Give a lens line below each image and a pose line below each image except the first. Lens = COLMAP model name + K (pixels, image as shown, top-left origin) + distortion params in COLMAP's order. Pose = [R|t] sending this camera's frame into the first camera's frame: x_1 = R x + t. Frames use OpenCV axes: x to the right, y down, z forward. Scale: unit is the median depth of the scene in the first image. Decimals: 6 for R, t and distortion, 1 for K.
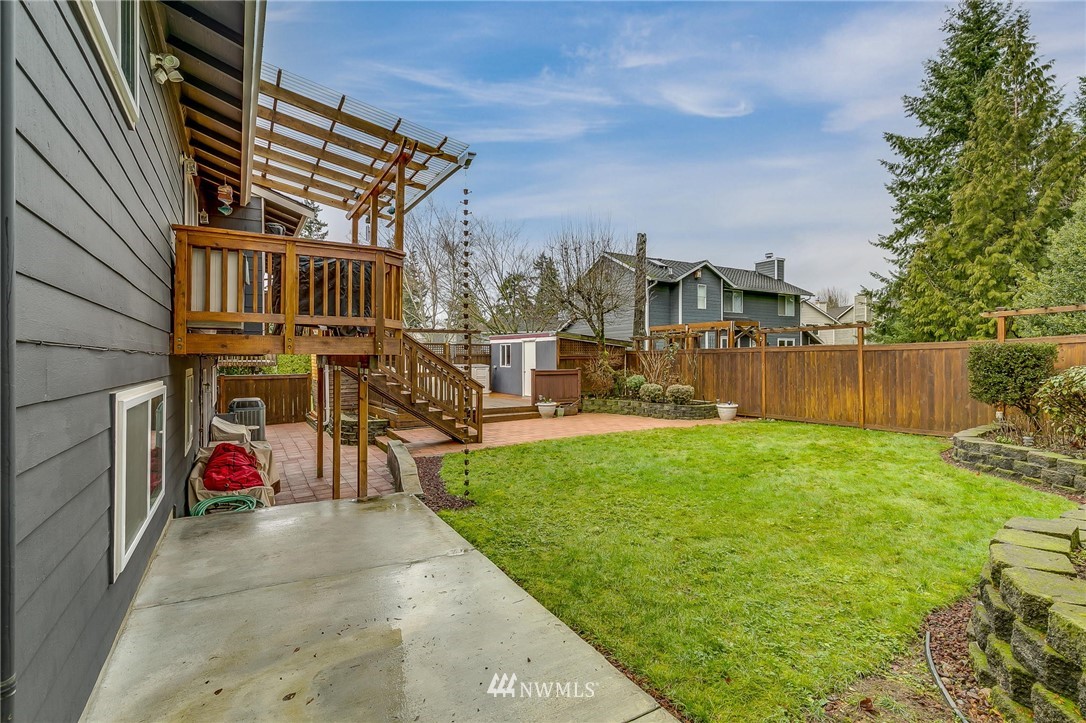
lens RADIAL K [[507.5, 0, 539.0], [0, 507.5, 356.5], [0, 0, 1]] dist [0.000433, 0.000746]
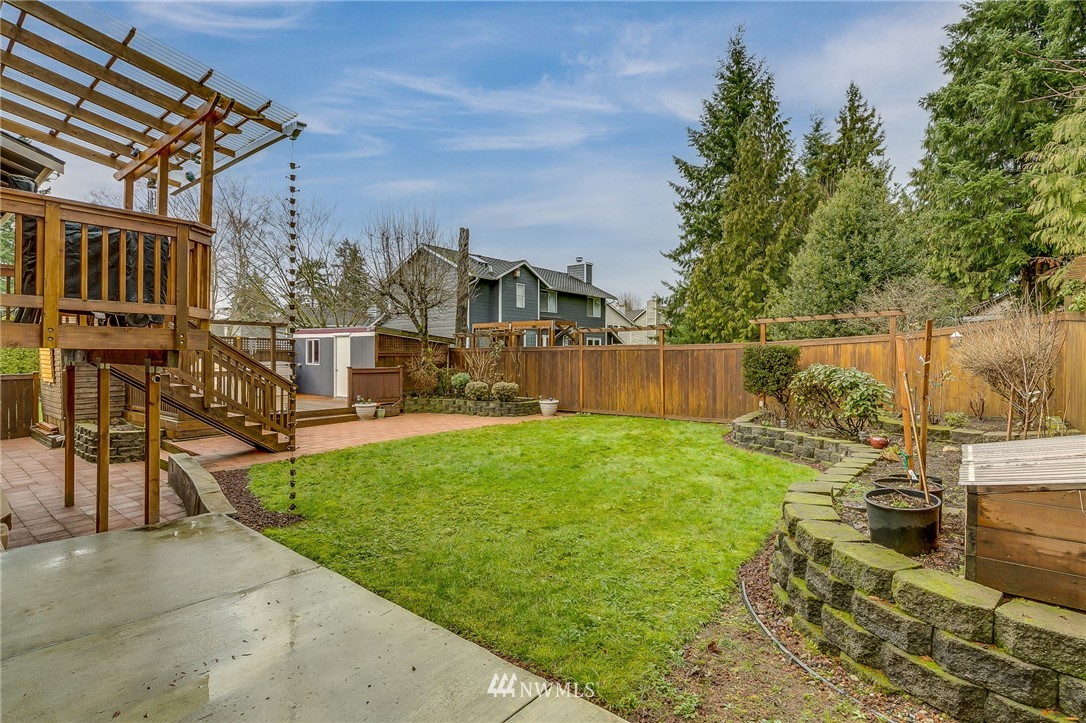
lens RADIAL K [[527.6, 0, 532.5], [0, 527.6, 355.2], [0, 0, 1]] dist [0.002772, -0.001911]
pose [[0.939515, 0.005667, 0.342460, -0.045882], [-0.006576, 0.999977, 0.001494, 0.000273], [-0.342444, -0.003655, 0.939531, -0.004612]]
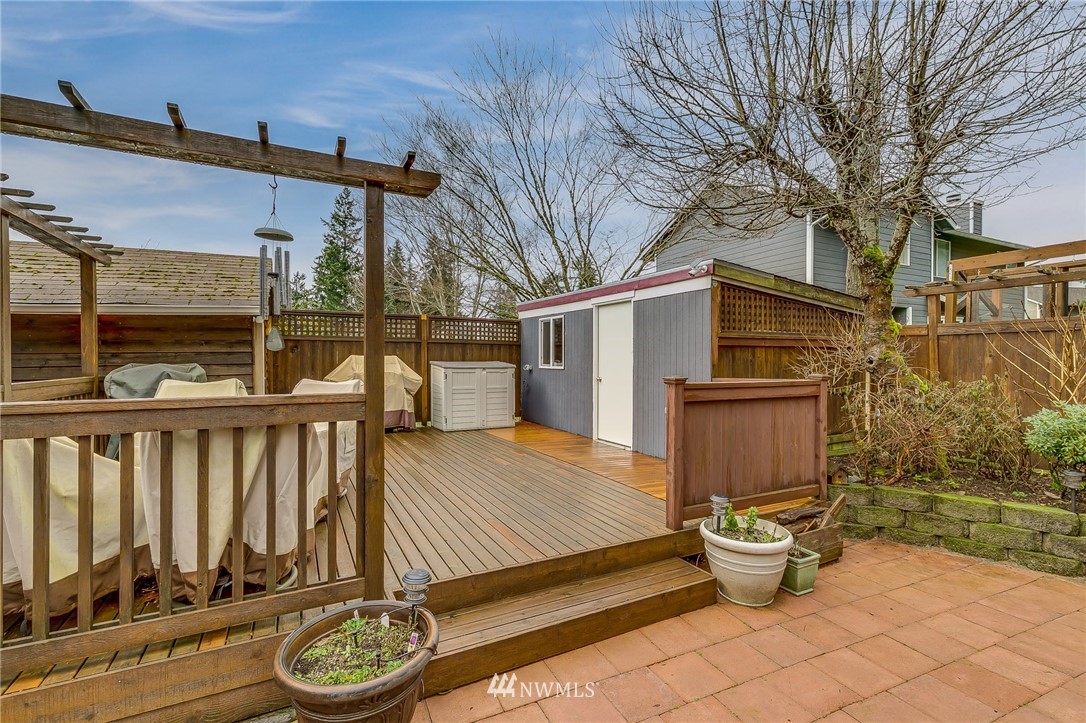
lens RADIAL K [[484.2, 0, 540.0], [0, 484.2, 361.4], [0, 0, 1]] dist [0.004107, 0.000687]
pose [[0.997122, 0.004709, -0.075665, -0.093637], [-0.004143, 0.999962, 0.007639, 0.024647], [0.075699, -0.007304, 0.997104, 1.224760]]
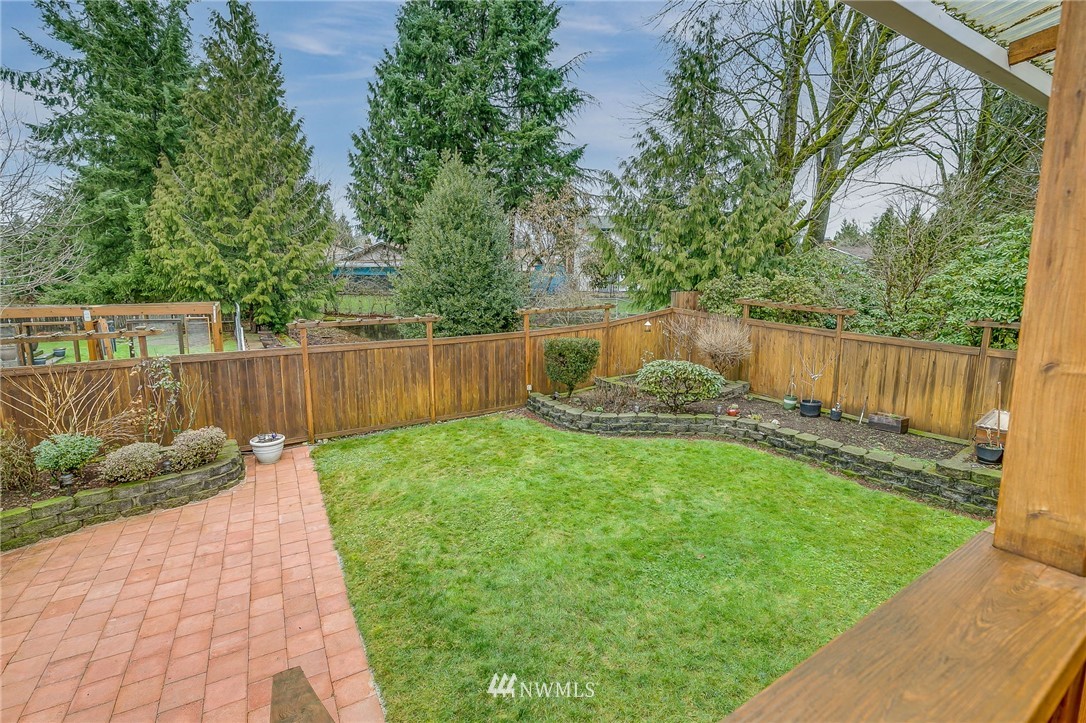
lens RADIAL K [[507.5, 0, 536.6], [0, 507.5, 356.6], [0, 0, 1]] dist [0.000433, 0.000746]
pose [[-0.005555, -0.153643, 0.988111, -0.397225], [-0.003112, 0.988124, 0.153628, -0.167920], [-0.999980, -0.002222, -0.005967, 0.973802]]
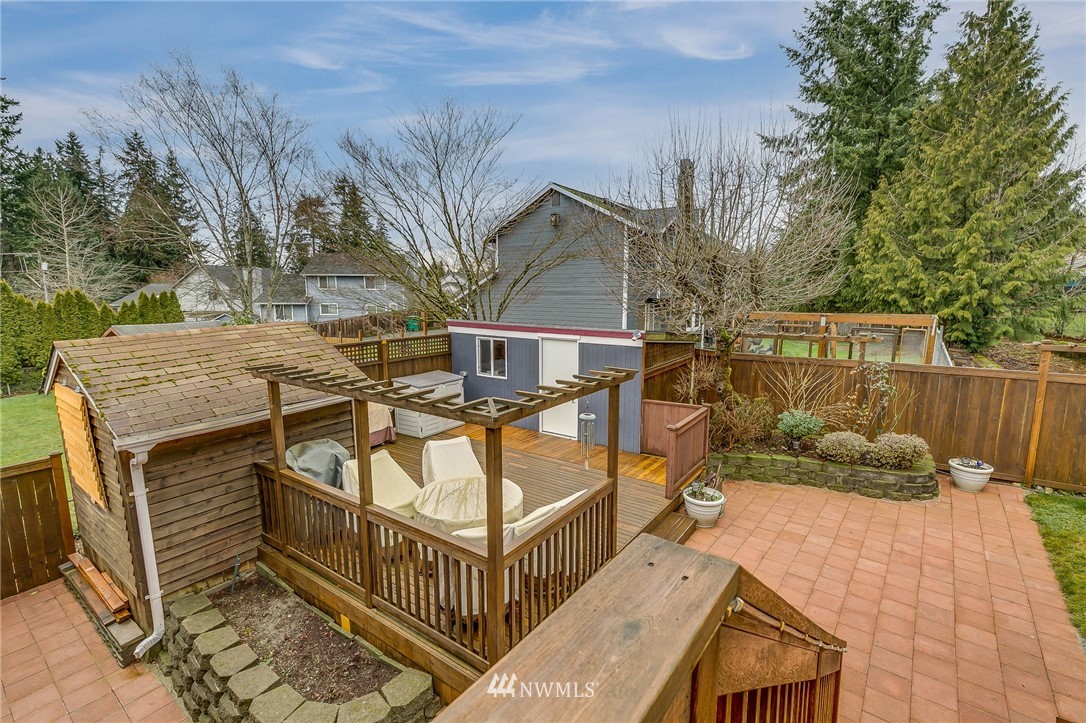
lens RADIAL K [[484.2, 0, 542.0], [0, 484.2, 359.8], [0, 0, 1]] dist [0.004107, 0.000687]
pose [[0.921441, -0.054538, 0.384672, -0.482555], [-0.001633, 0.989546, 0.144208, -0.168762], [-0.388516, -0.133507, 0.911719, 1.017965]]
